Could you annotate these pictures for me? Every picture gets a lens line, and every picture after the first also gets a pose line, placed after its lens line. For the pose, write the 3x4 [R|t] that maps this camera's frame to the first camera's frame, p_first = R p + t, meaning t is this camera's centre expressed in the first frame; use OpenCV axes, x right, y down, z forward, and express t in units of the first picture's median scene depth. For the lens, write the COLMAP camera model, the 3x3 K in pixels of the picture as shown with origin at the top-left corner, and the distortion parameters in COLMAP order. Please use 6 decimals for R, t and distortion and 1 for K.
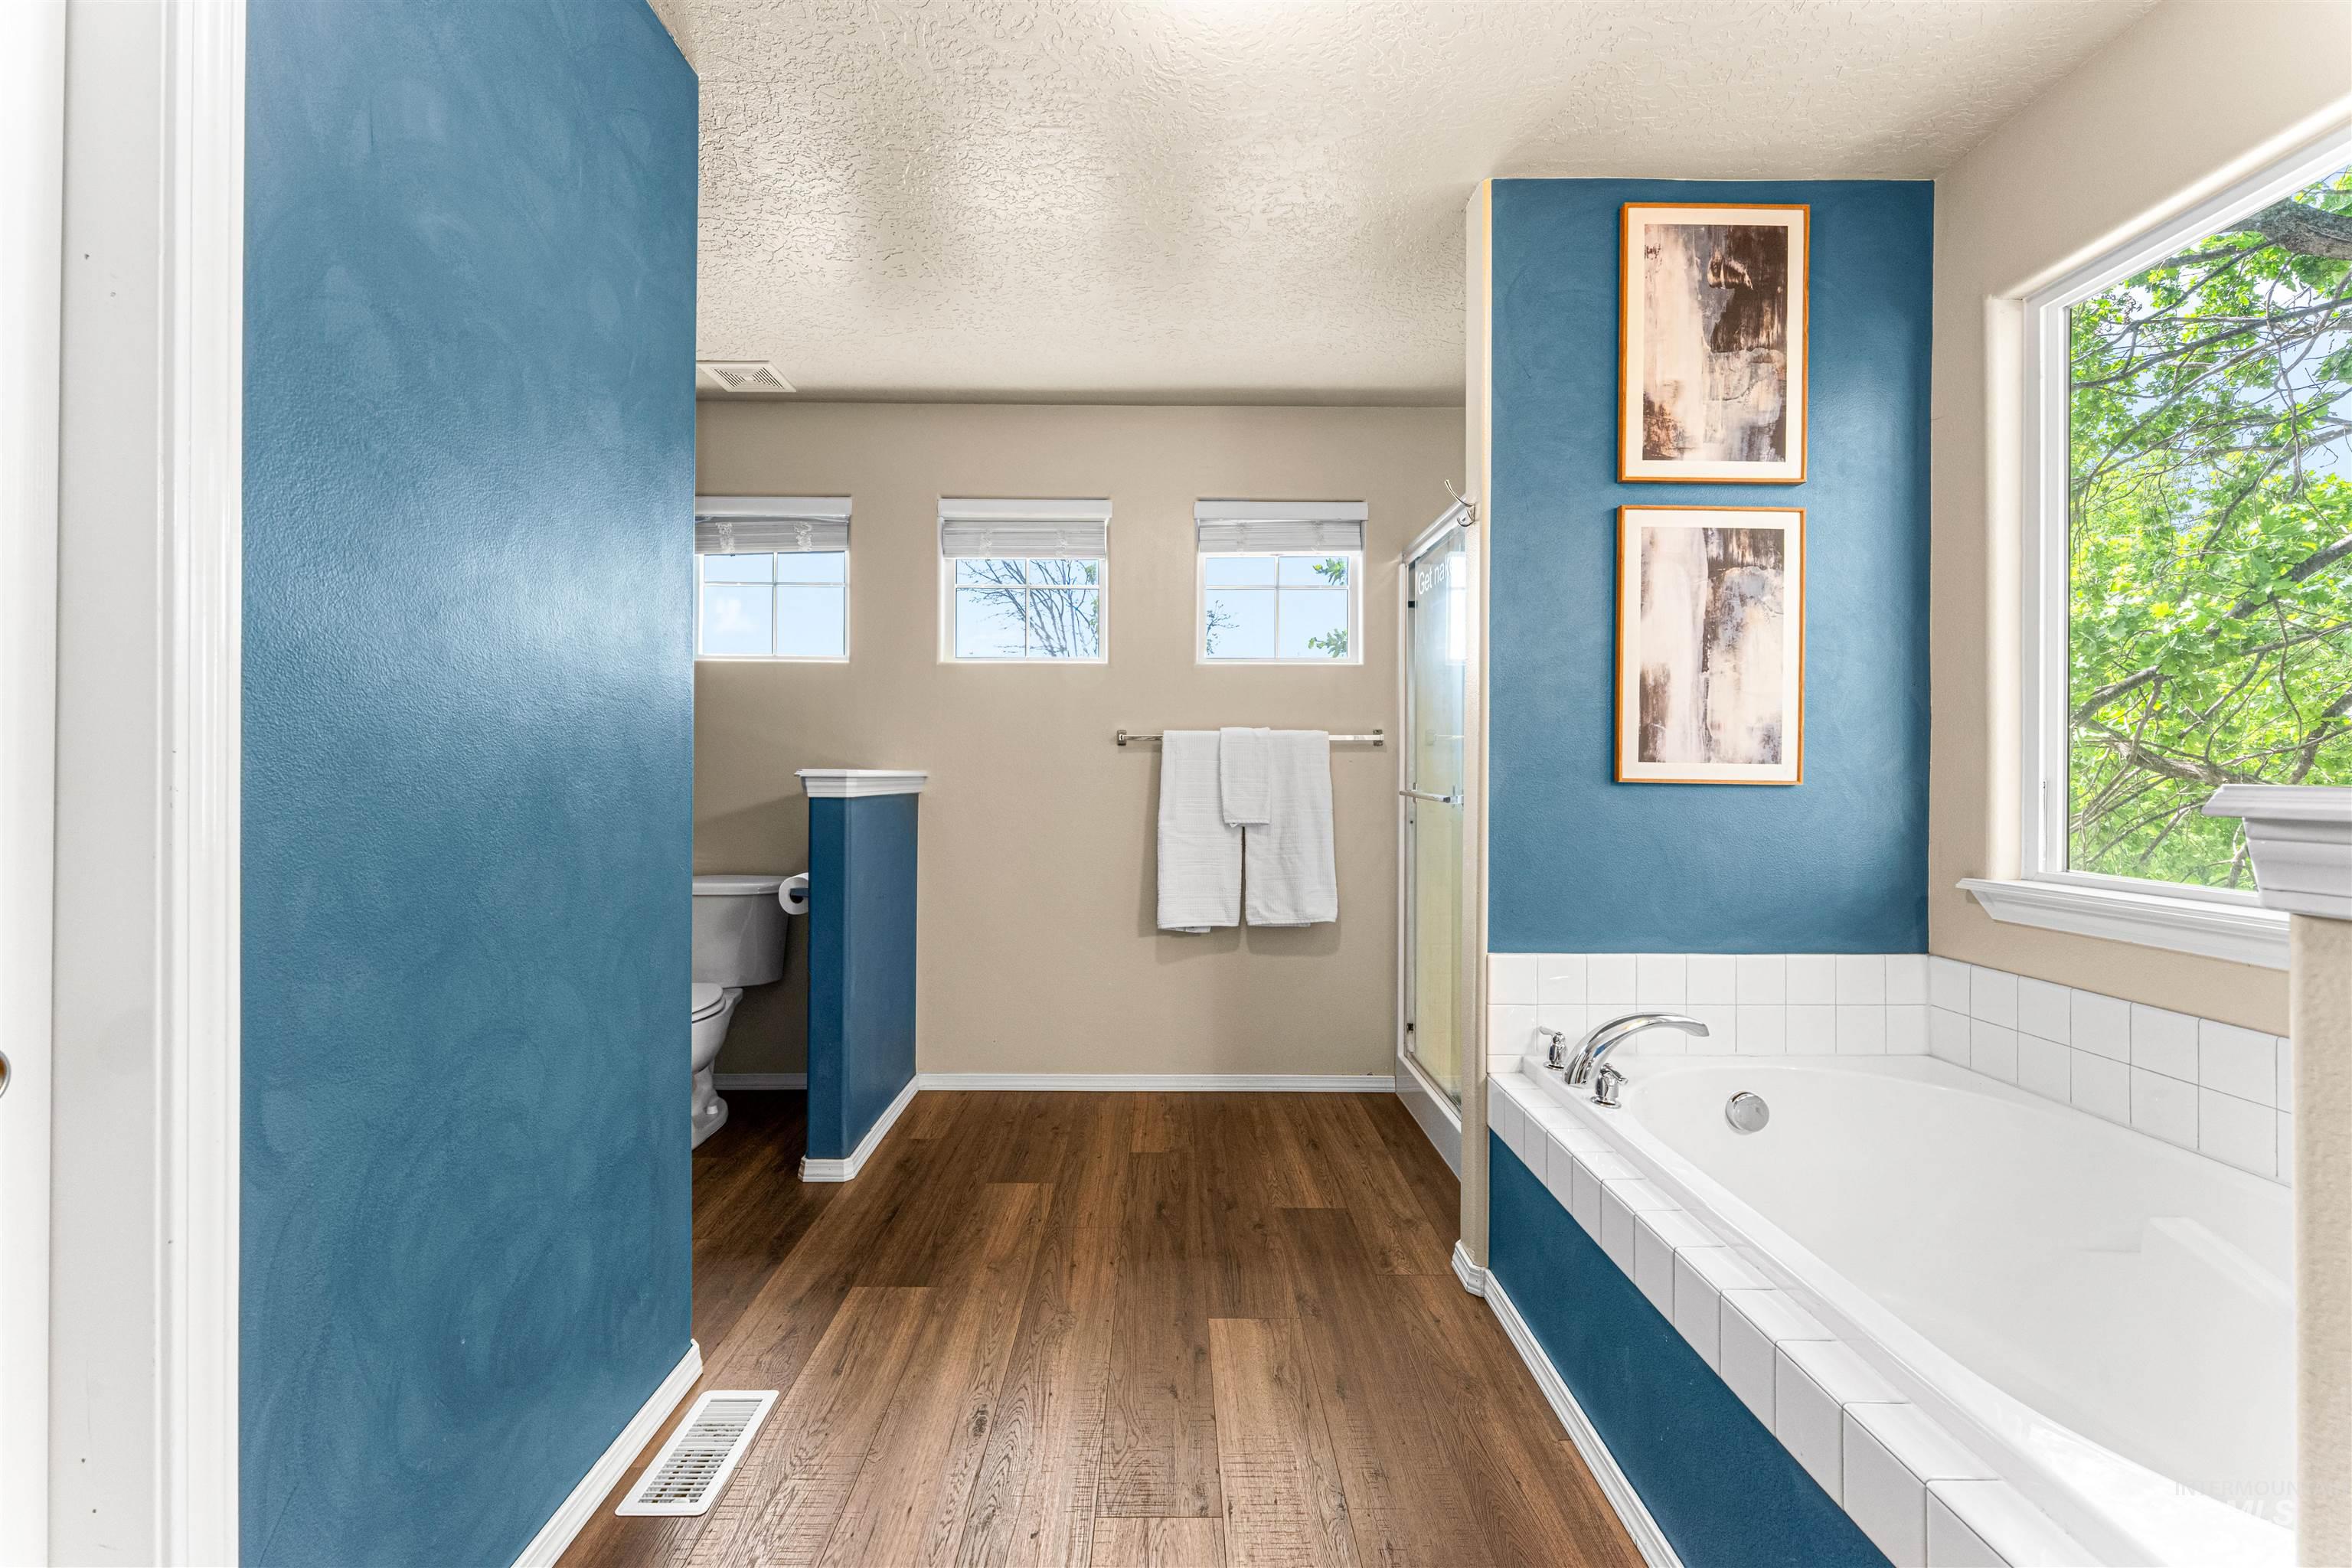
lens RADIAL K [[958.2, 0, 1167.9], [0, 958.2, 769.2], [0, 0, 1]] dist [-0.000717, 0.000238]
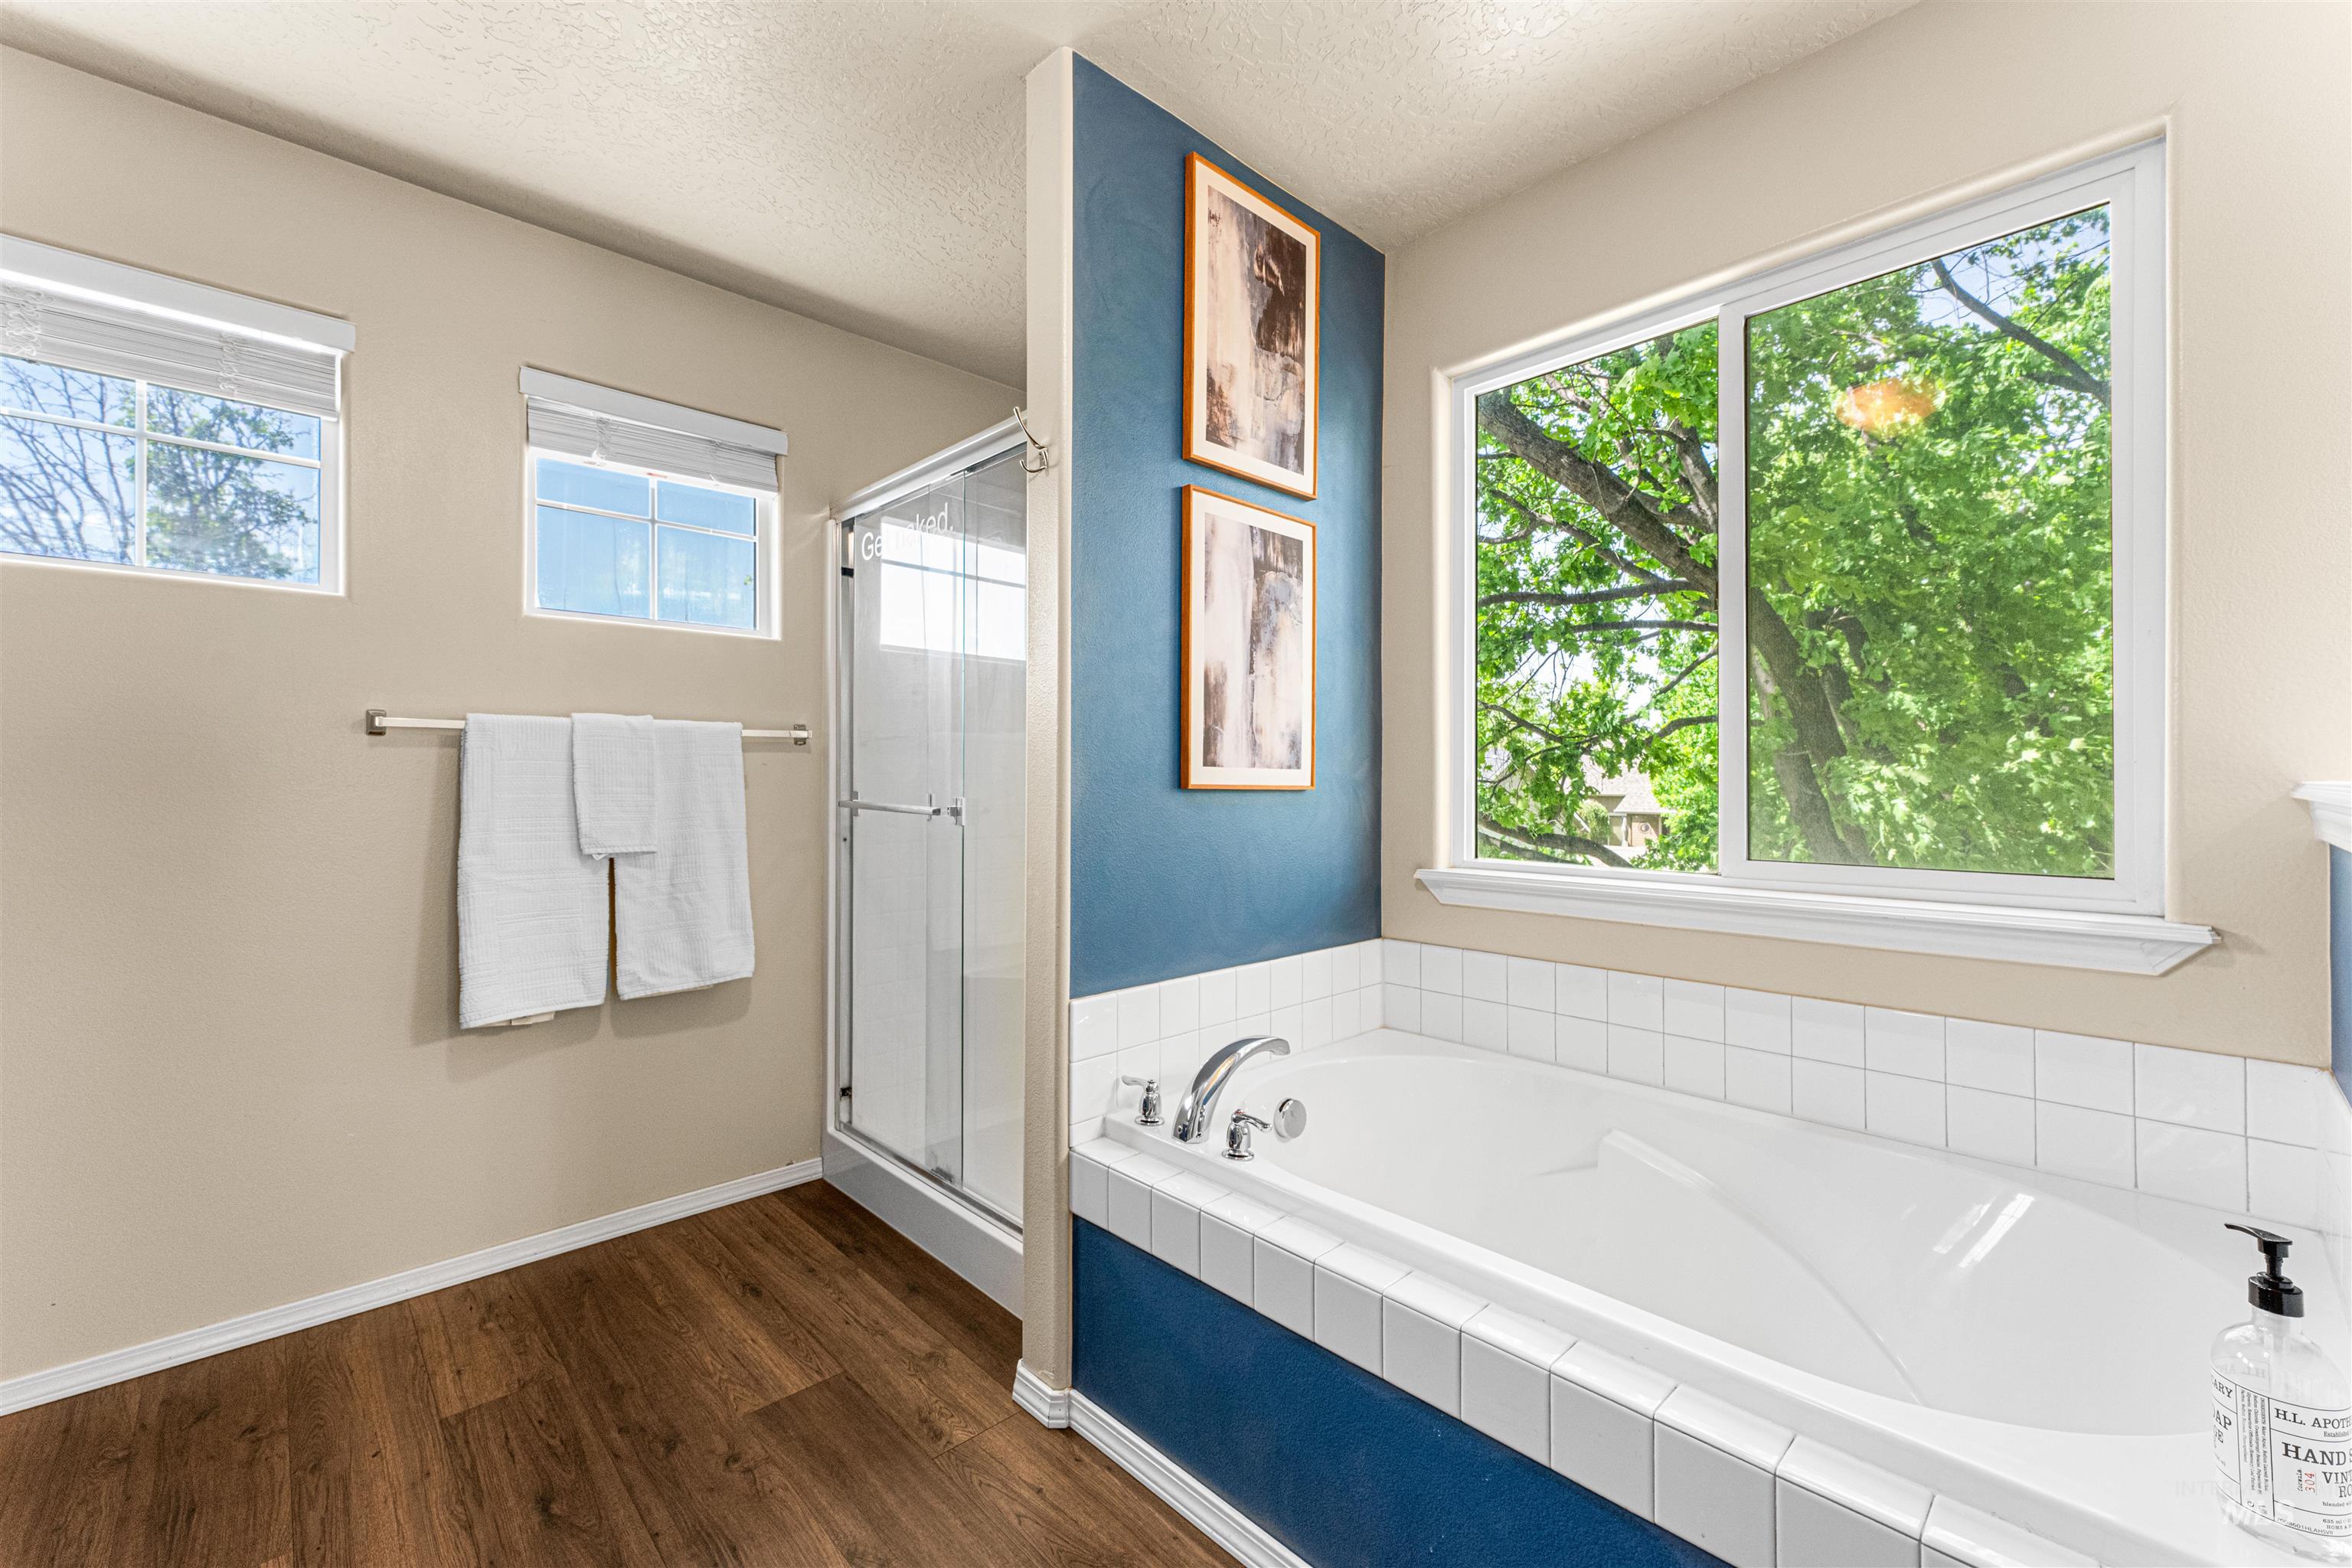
lens RADIAL K [[958.2, 0, 1187.8], [0, 958.2, 777.3], [0, 0, 1]] dist [-0.000717, 0.000238]
pose [[0.723881, -0.001608, 0.689923, -0.152143], [0.000278, 0.999998, 0.002040, 0.000712], [-0.689924, -0.001285, 0.723880, 0.336891]]
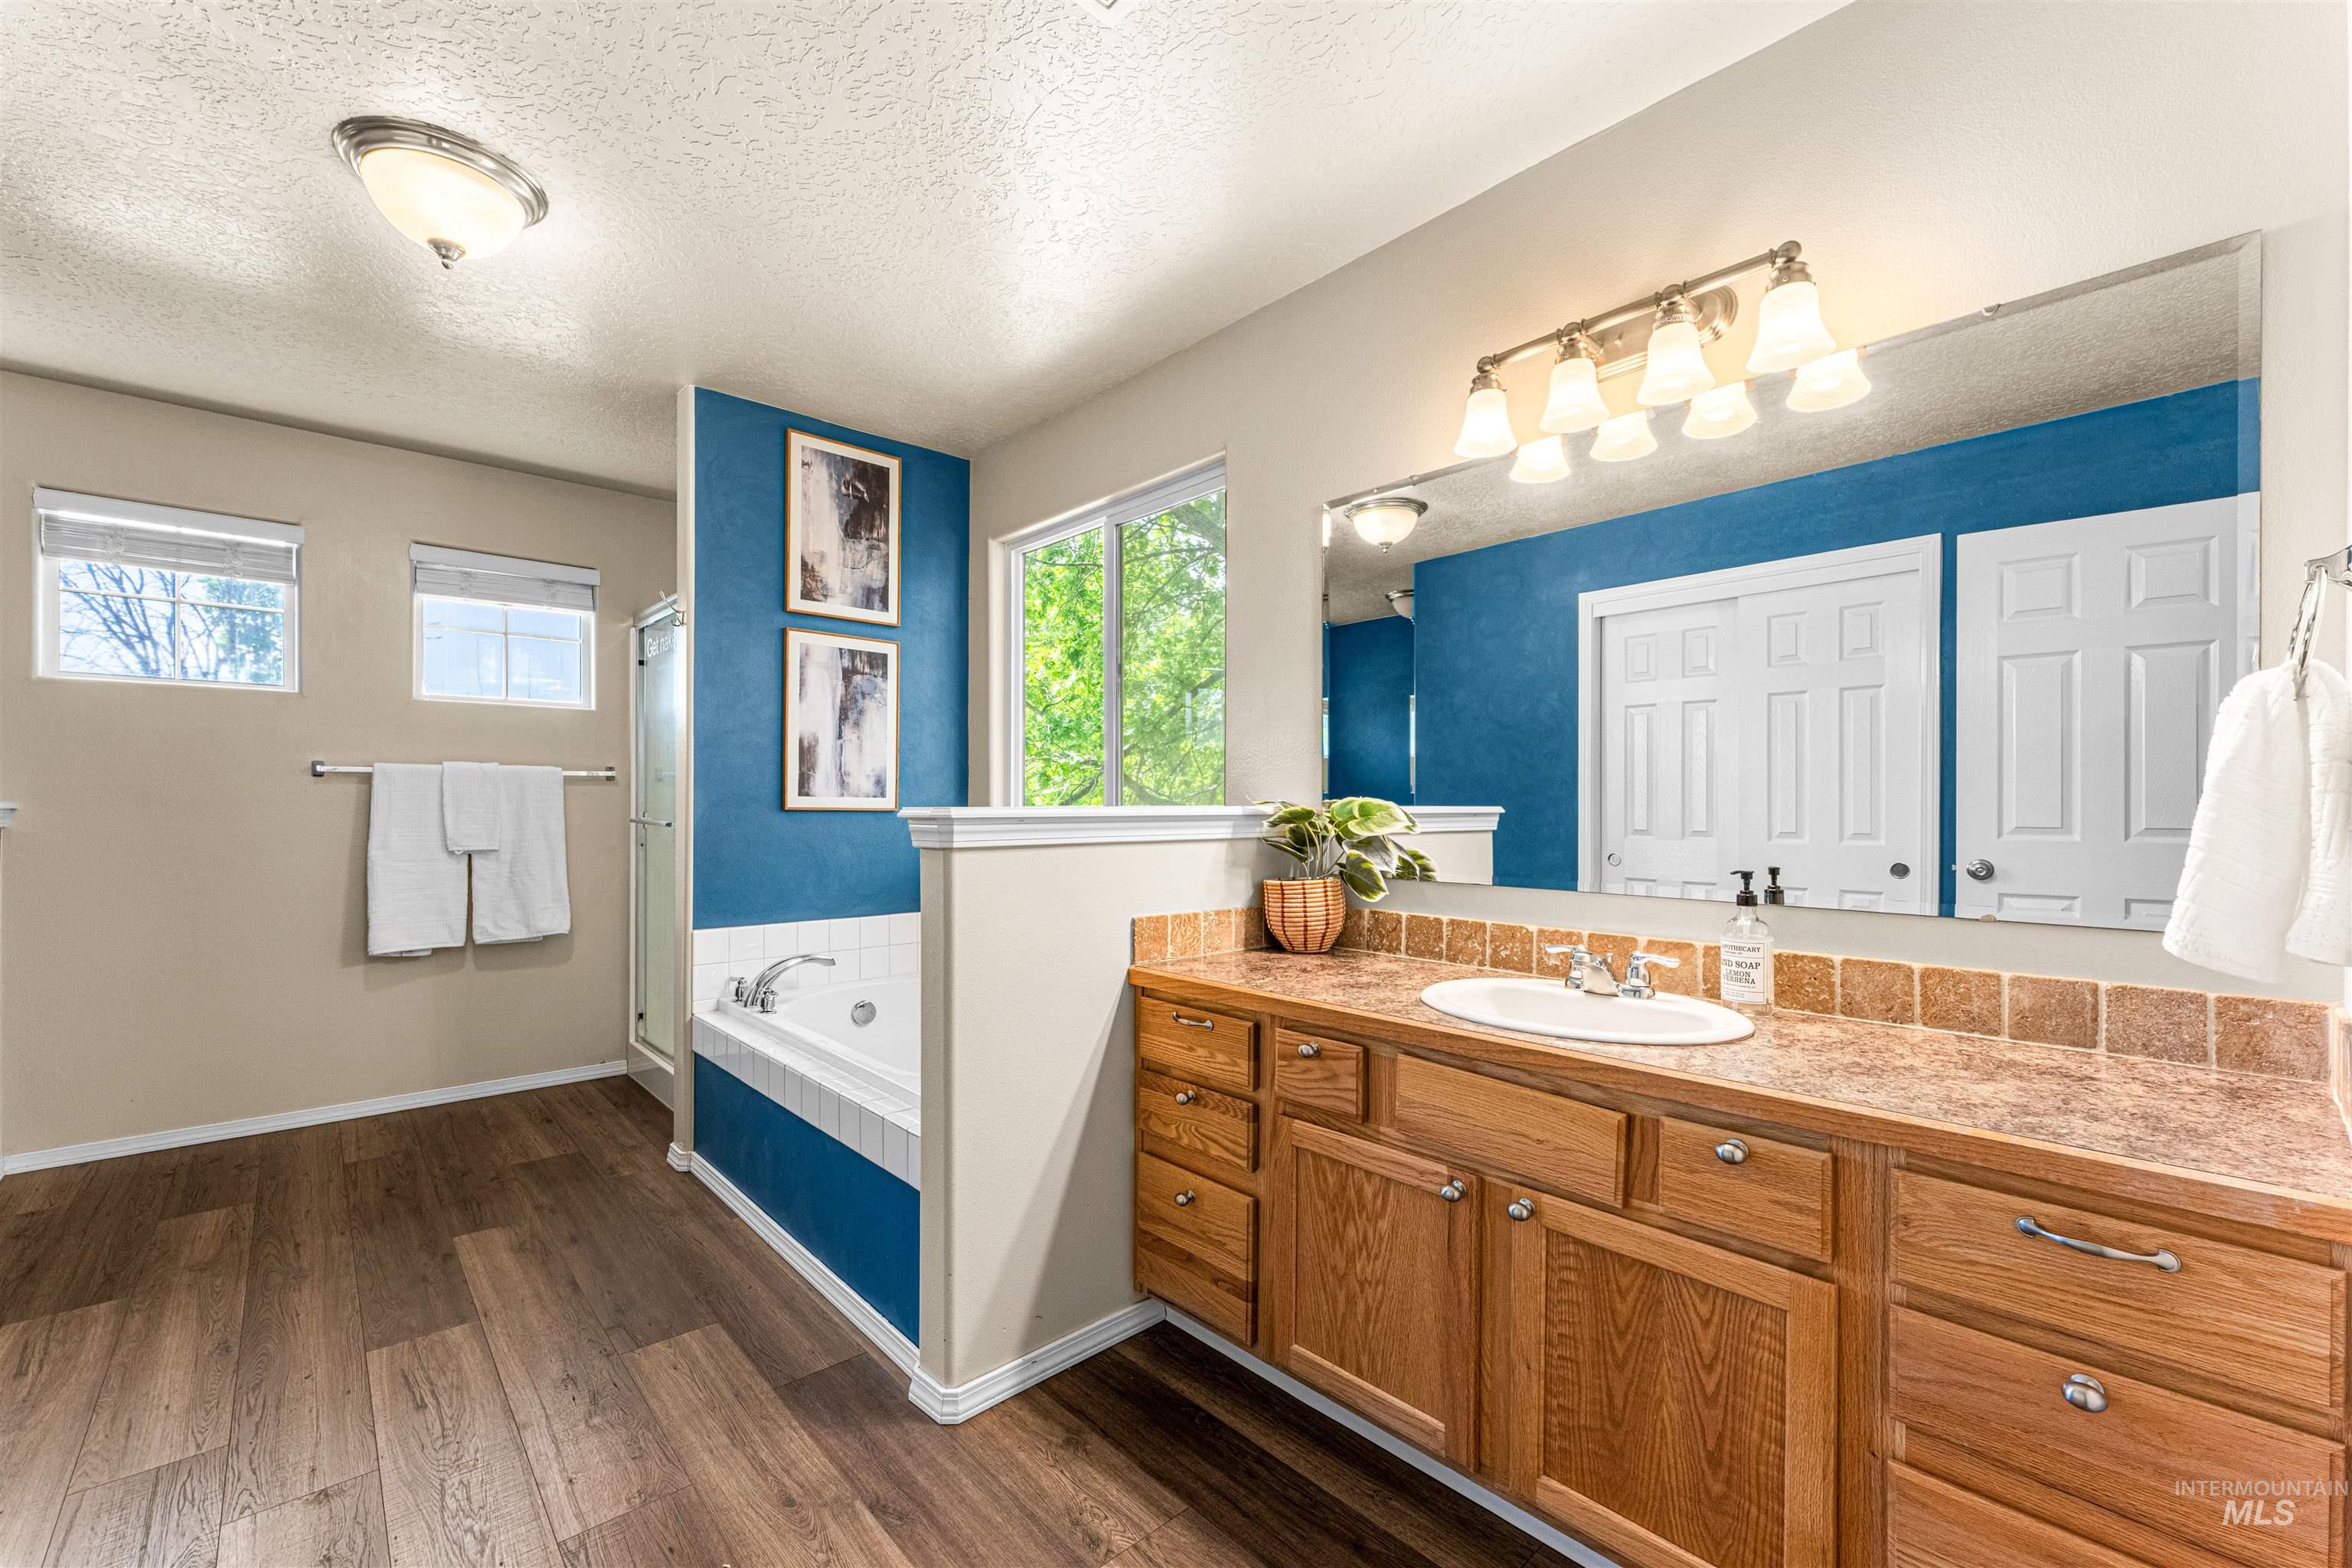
lens RADIAL K [[958.2, 0, 1165.7], [0, 958.2, 804.1], [0, 0, 1]] dist [-0.000717, 0.000238]
pose [[0.744414, -0.002982, 0.667712, -0.092045], [-0.000454, 0.999988, 0.004972, -0.003031], [-0.667718, -0.004005, 0.744403, -0.522173]]
